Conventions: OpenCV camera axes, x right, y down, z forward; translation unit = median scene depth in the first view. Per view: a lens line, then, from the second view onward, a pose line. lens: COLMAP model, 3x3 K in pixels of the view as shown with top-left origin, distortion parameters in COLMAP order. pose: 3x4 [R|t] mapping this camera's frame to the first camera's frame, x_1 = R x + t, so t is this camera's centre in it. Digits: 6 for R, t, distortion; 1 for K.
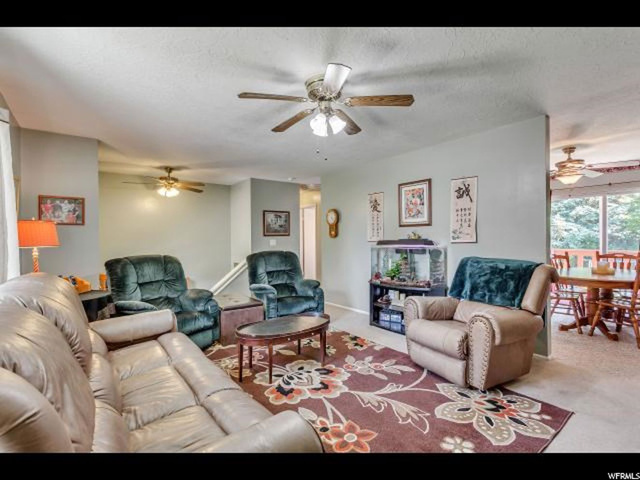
lens RADIAL K [[304.7, 0, 317.2], [0, 304.7, 243.5], [0, 0, 1]] dist [-0.000356, -0.000412]
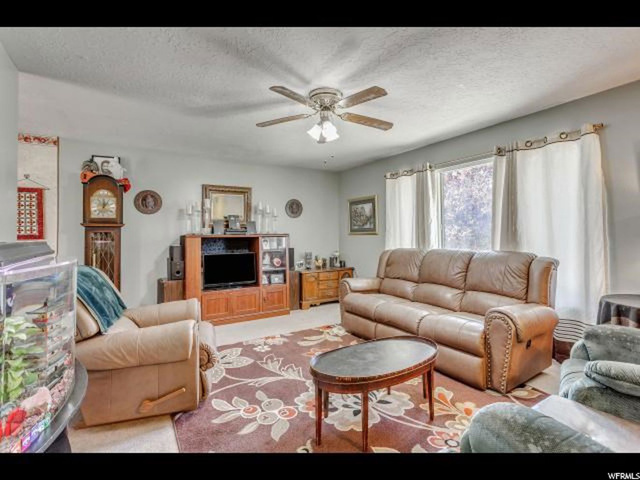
lens RADIAL K [[324.3, 0, 320.0], [0, 324.3, 240.0], [0, 0, 1]] dist [-0.000024, -0.000078]
pose [[-0.995534, 0.019192, 0.092427, -0.051650], [0.021870, 0.999367, 0.028043, -0.022229], [-0.091831, 0.029939, -0.995324, 2.041720]]
